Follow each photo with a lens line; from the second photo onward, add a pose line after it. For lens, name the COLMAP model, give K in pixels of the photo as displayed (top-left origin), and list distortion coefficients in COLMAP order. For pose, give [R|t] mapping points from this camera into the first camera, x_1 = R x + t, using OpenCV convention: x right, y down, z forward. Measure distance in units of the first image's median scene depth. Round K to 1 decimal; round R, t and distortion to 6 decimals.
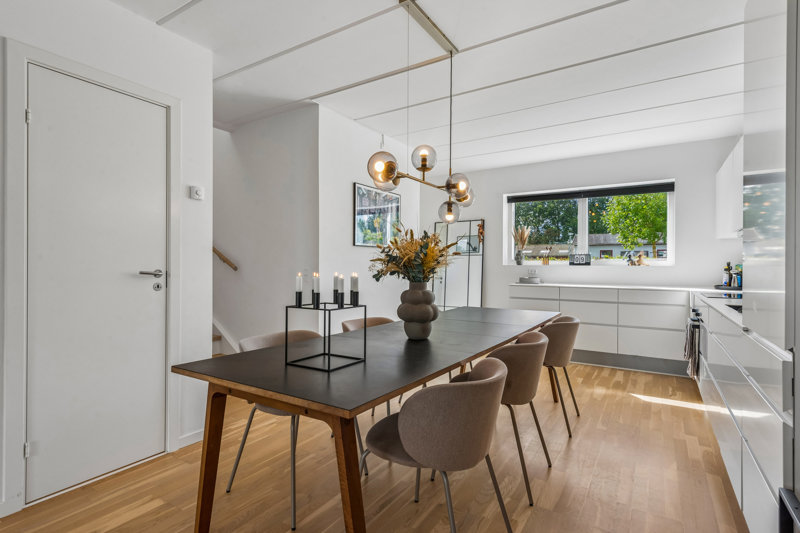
lens RADIAL K [[404.4, 0, 401.9], [0, 404.4, 268.0], [0, 0, 1]] dist [0.011771, -0.001405]
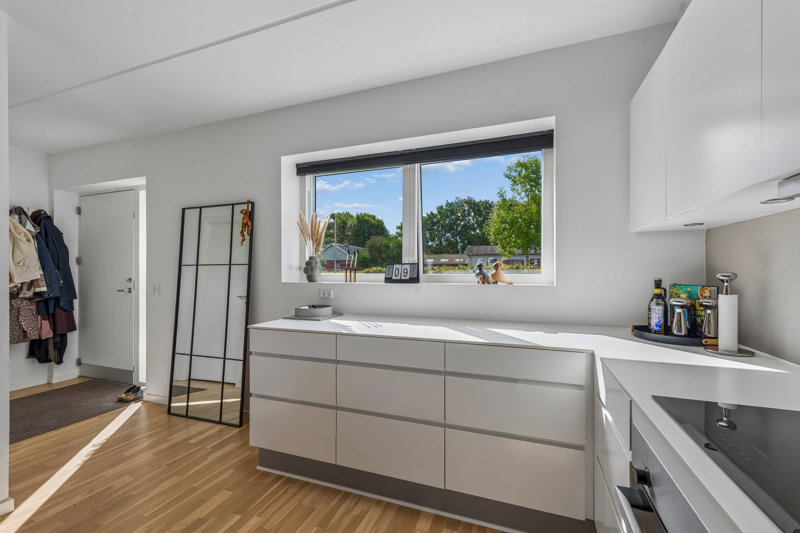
lens RADIAL K [[339.1, 0, 400.0], [0, 339.1, 276.5], [0, 0, 1]] dist [-0.003855, -0.000609]
pose [[0.981130, -0.008726, 0.193152, 0.415941], [0.007359, 0.999943, 0.007790, -0.022580], [-0.193209, -0.006221, 0.981138, 0.650461]]
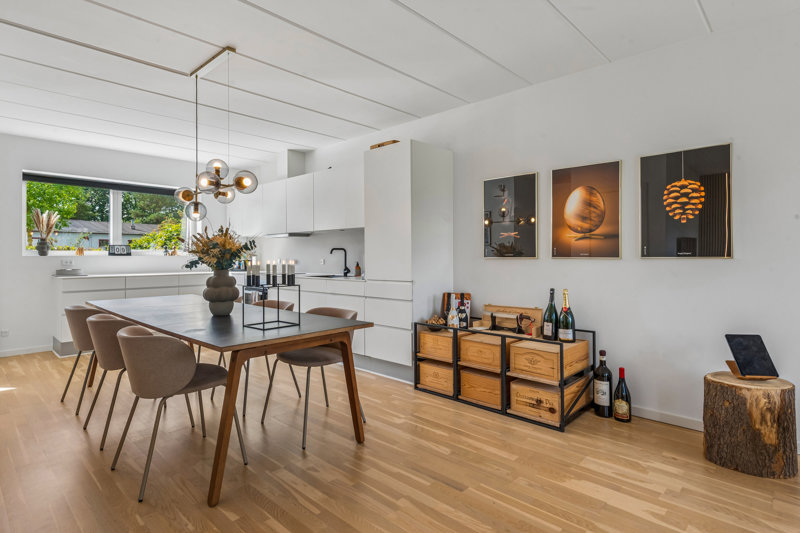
lens RADIAL K [[424.0, 0, 402.9], [0, 424.0, 253.0], [0, 0, 1]] dist [0.011427, -0.001484]
pose [[0.195175, 0.001498, 0.980767, -0.581328], [0.009462, 0.999949, -0.003411, -0.003566], [-0.980723, 0.009946, 0.195151, 0.097805]]
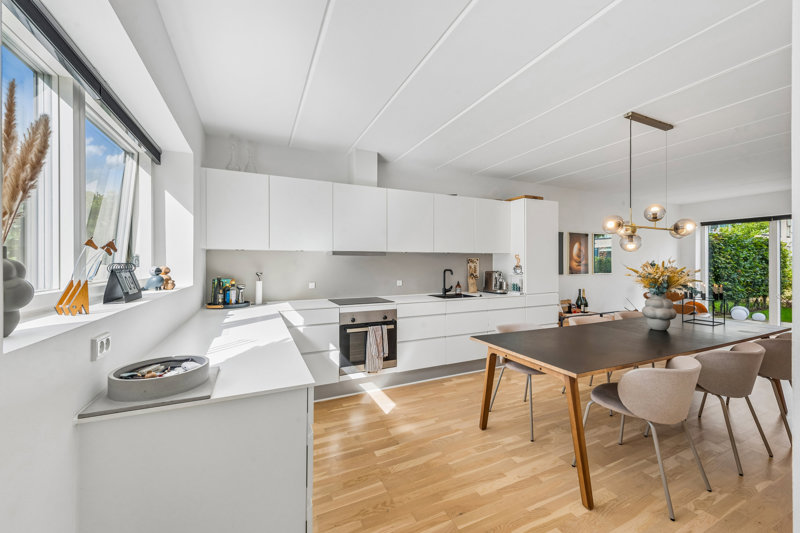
lens RADIAL K [[317.6, 0, 394.5], [0, 317.6, 263.3], [0, 0, 1]] dist [0.008400, -0.002084]
pose [[-0.839881, -0.003539, 0.542758, 0.121228], [0.001041, 0.999966, 0.008130, -0.046760], [-0.542769, 0.007393, -0.839850, 1.337008]]
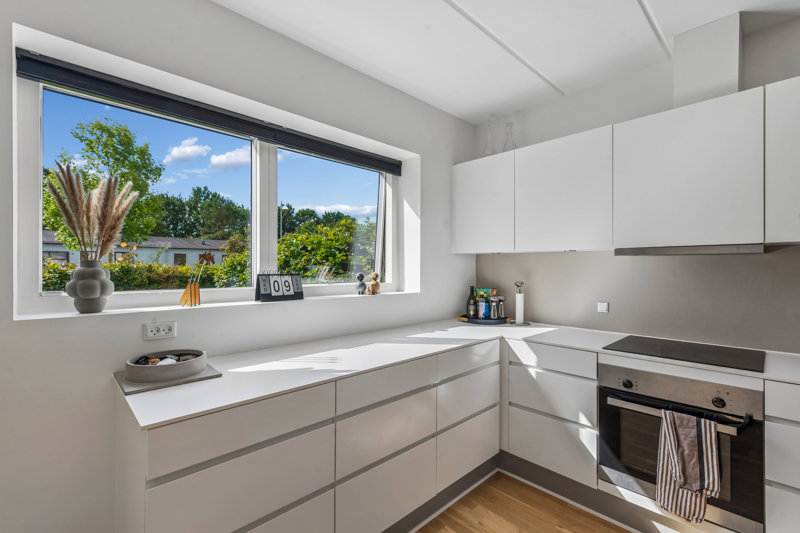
lens RADIAL K [[358.2, 0, 402.9], [0, 358.2, 267.6], [0, 0, 1]] dist [0.009969, -0.000428]
pose [[0.240766, -0.004772, 0.970572, 0.128562], [0.006466, 0.999974, 0.003313, -0.048609], [-0.970562, 0.005479, 0.240790, 0.942494]]
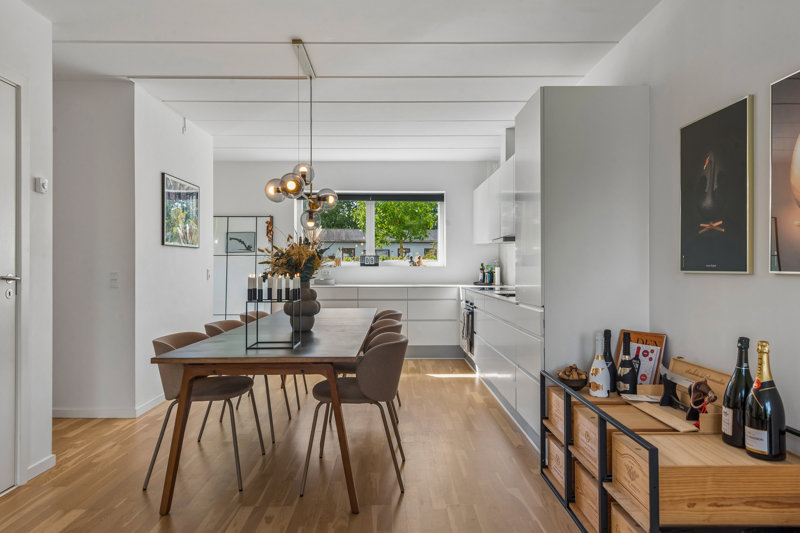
lens RADIAL K [[537.9, 0, 399.8], [0, 537.9, 265.2], [0, 0, 1]] dist [0.020333, -0.000966]
pose [[0.839103, -0.003850, 0.543960, -0.288588], [0.008260, 0.999950, -0.005663, -0.000780], [-0.543911, 0.009245, 0.839092, -0.228779]]
